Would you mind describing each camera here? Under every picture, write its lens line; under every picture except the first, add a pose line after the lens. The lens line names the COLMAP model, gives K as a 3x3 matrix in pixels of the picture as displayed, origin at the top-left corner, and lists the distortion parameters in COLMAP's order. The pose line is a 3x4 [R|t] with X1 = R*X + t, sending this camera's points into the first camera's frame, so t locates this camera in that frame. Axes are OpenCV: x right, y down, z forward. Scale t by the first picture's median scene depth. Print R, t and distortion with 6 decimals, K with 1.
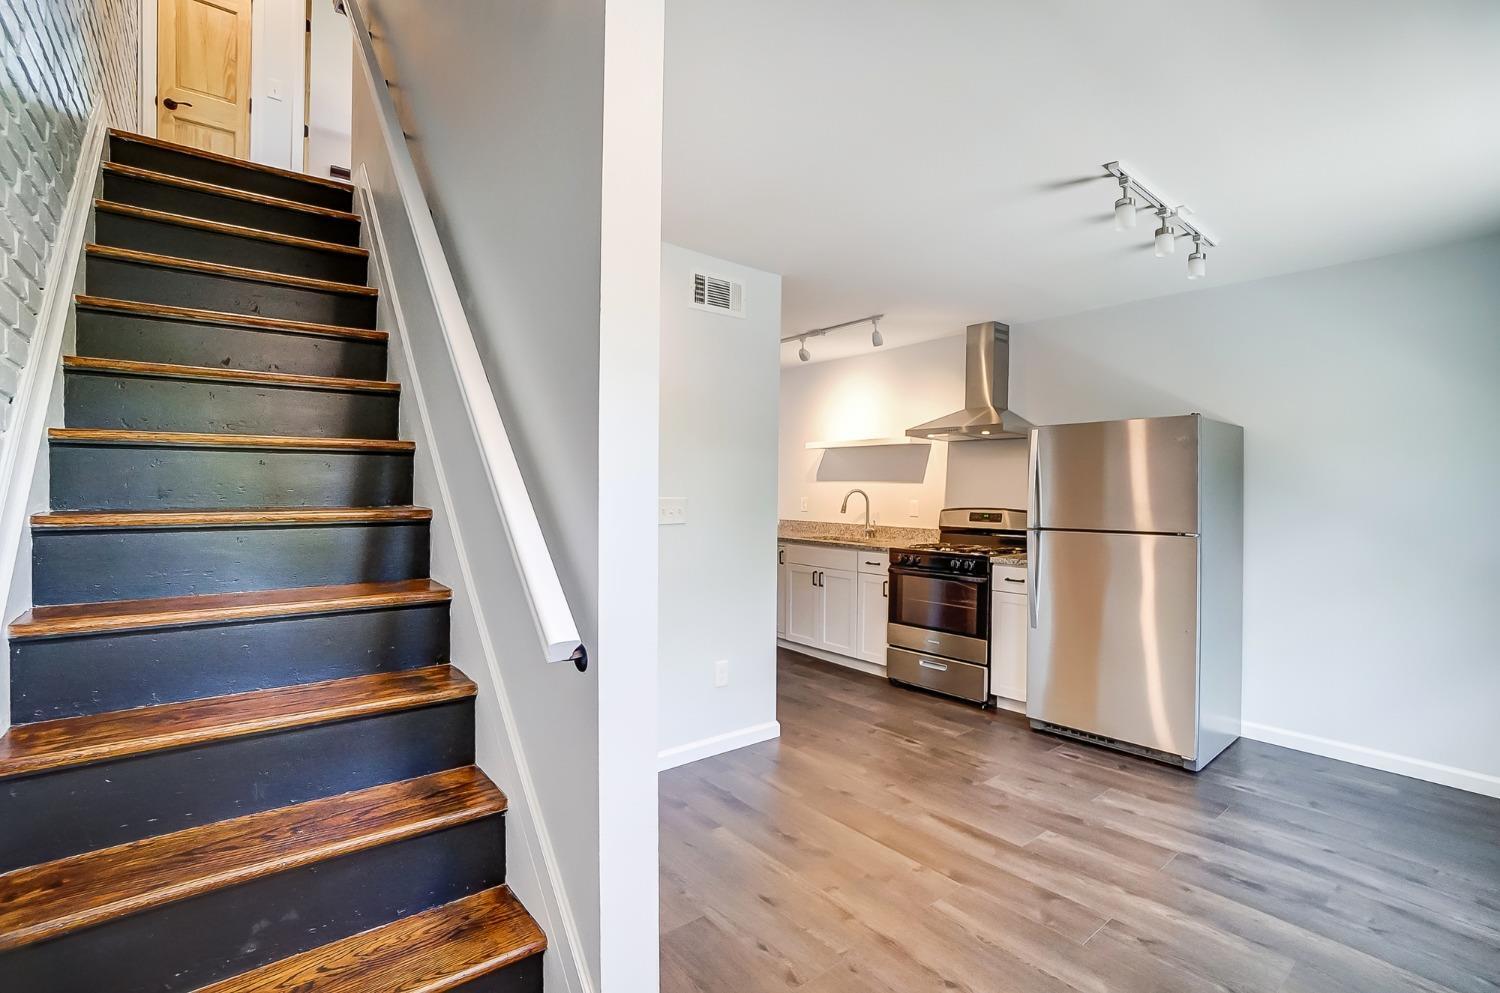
lens RADIAL K [[684.0, 0, 756.9], [0, 684.0, 495.3], [0, 0, 1]] dist [-0.062686, 0.024150]
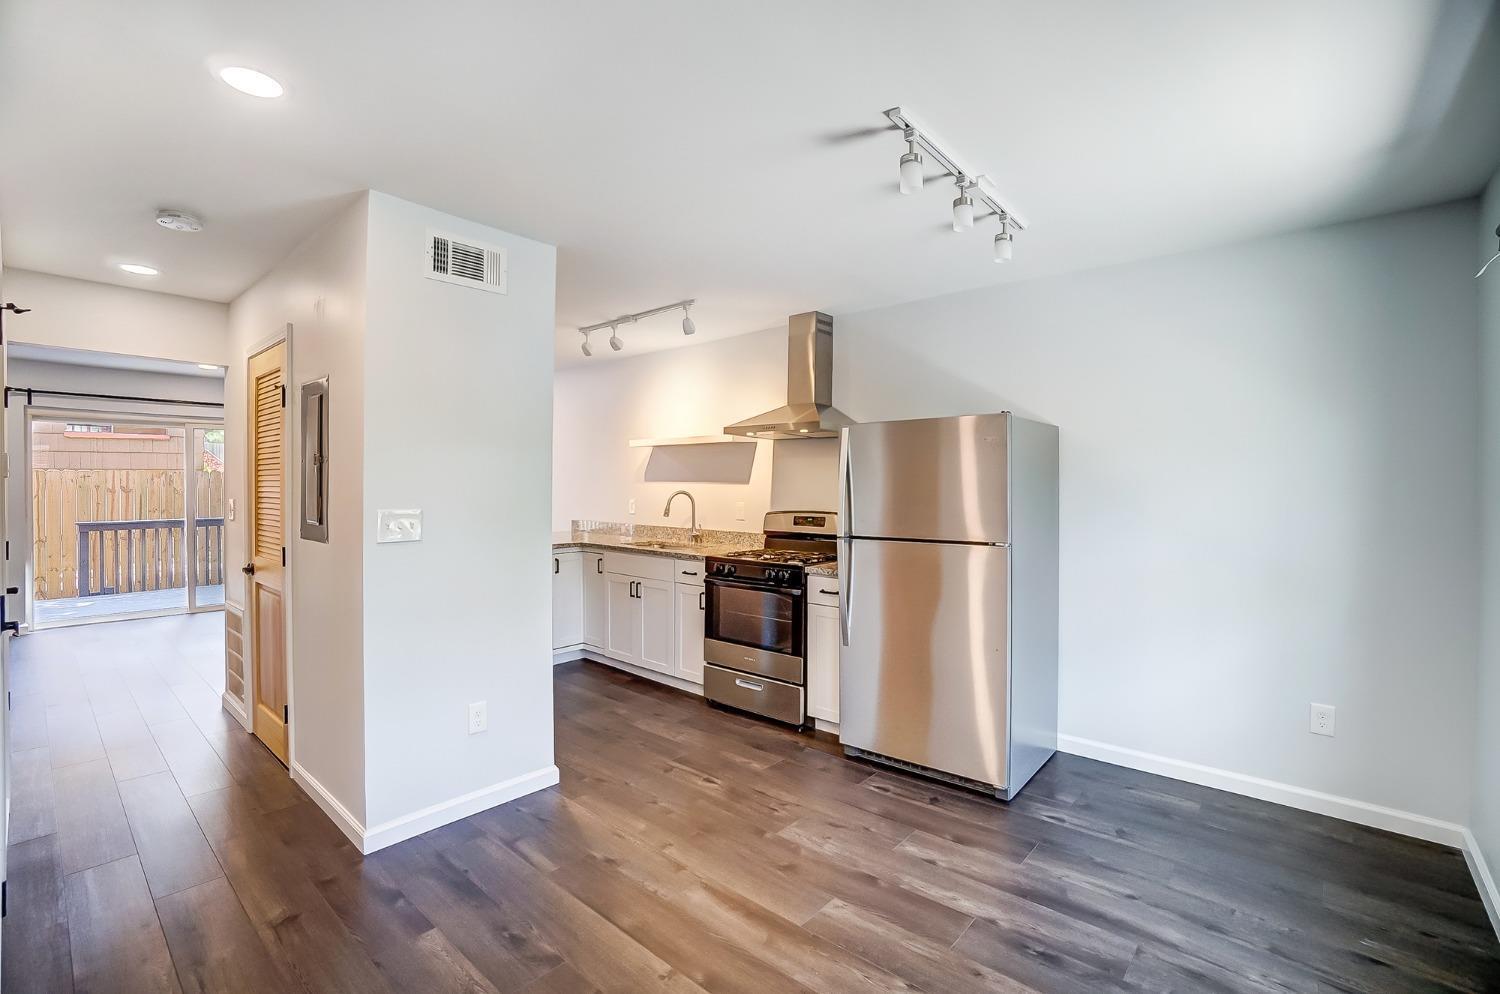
lens RADIAL K [[667.3, 0, 750.5], [0, 667.3, 492.1], [0, 0, 1]] dist [-0.063603, 0.023413]
pose [[0.986718, -0.006950, 0.162295, 0.138218], [0.006358, 0.999971, 0.004170, -0.015355], [-0.162320, -0.003083, 0.986733, 0.138278]]
